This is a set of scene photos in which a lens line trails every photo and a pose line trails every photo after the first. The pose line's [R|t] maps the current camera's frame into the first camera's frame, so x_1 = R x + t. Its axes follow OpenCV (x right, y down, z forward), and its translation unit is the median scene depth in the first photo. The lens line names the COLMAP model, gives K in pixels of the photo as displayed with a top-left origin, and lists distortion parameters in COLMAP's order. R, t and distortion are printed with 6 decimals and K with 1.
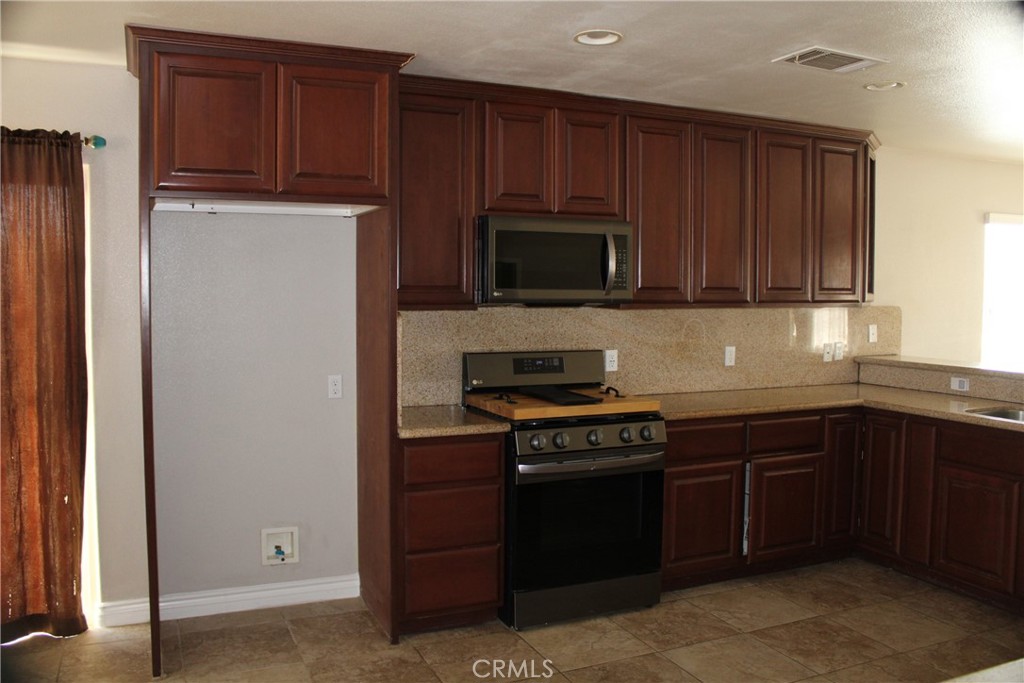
lens RADIAL K [[843.5, 0, 509.5], [0, 843.5, 334.5], [0, 0, 1]] dist [-0.169189, 0.141389]
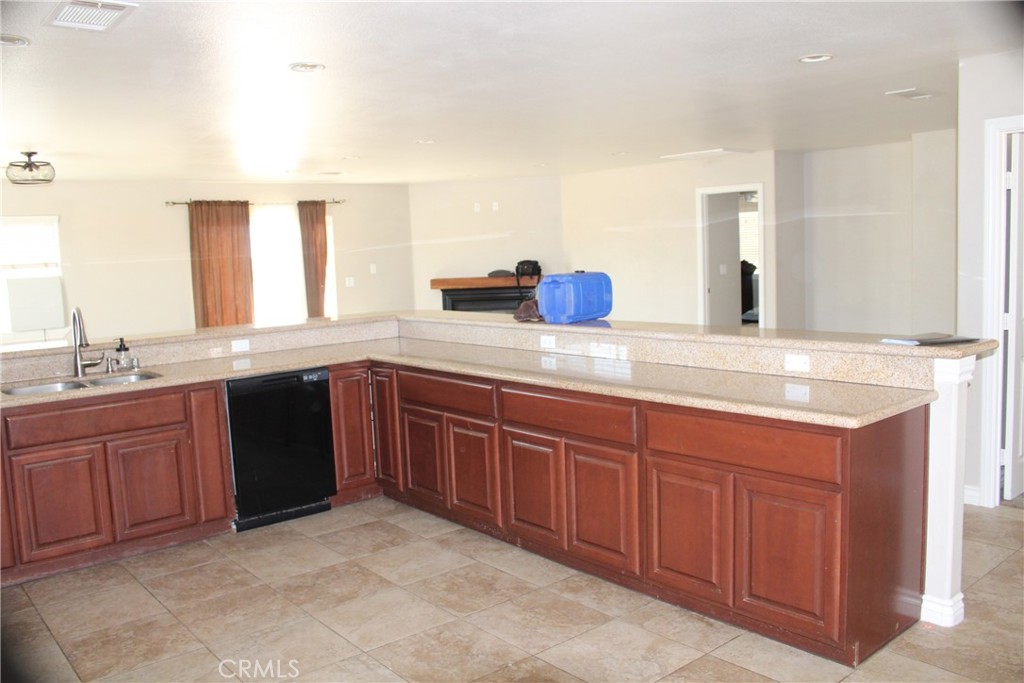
lens RADIAL K [[843.5, 0, 509.5], [0, 843.5, 334.5], [0, 0, 1]] dist [-0.169189, 0.141389]
pose [[-0.275659, -0.092544, 0.956790, -0.513995], [0.089801, 0.988523, 0.121486, -0.040886], [-0.957052, 0.119410, -0.264185, 0.680137]]
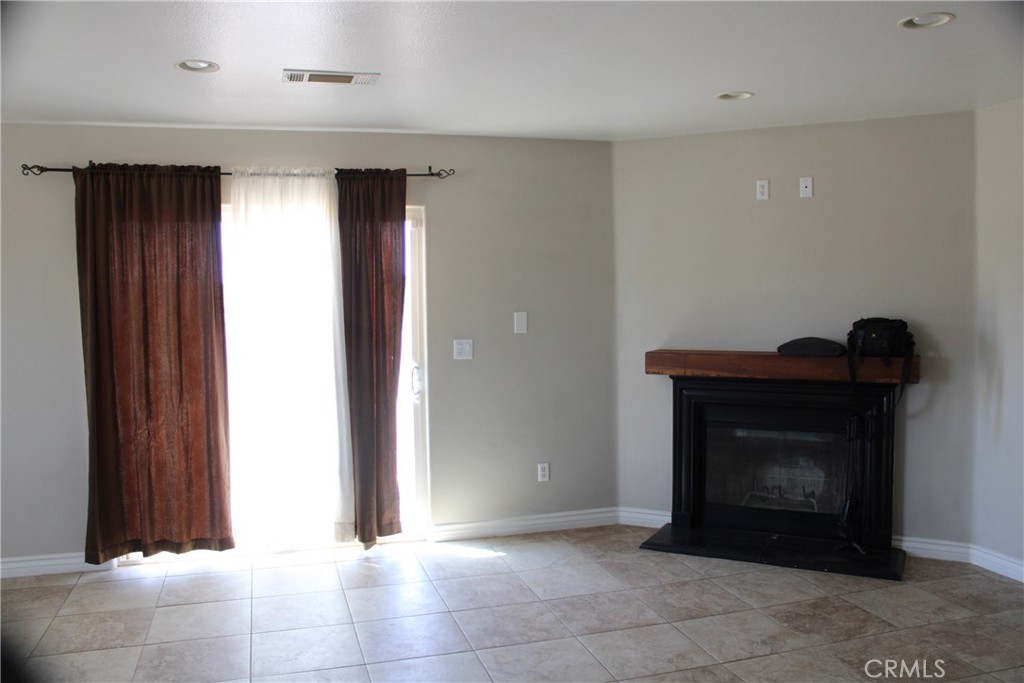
lens RADIAL K [[843.5, 0, 509.5], [0, 843.5, 334.5], [0, 0, 1]] dist [-0.169189, 0.141389]
pose [[0.125438, -0.059201, 0.990334, 1.042235], [0.068045, 0.996381, 0.050943, -0.006997], [-0.989765, 0.060997, 0.129013, 0.196730]]
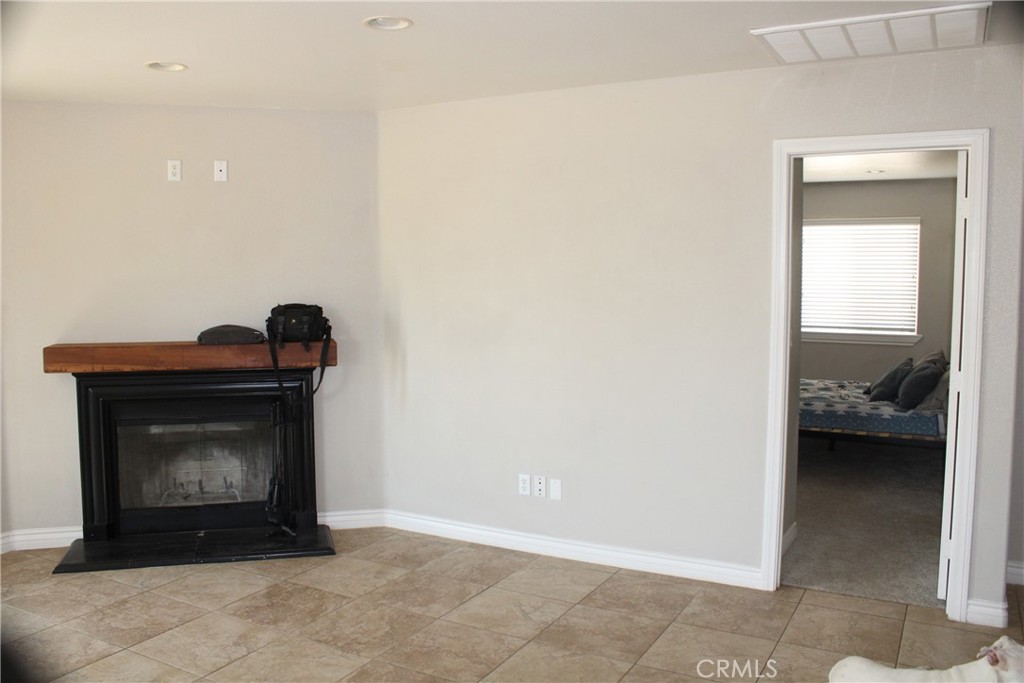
lens RADIAL K [[843.5, 0, 509.5], [0, 843.5, 334.5], [0, 0, 1]] dist [-0.169189, 0.141389]
pose [[-0.607200, -0.062697, 0.792071, 1.109312], [0.039249, 0.993298, 0.108713, -0.010799], [-0.793579, 0.097098, -0.600670, 0.309221]]
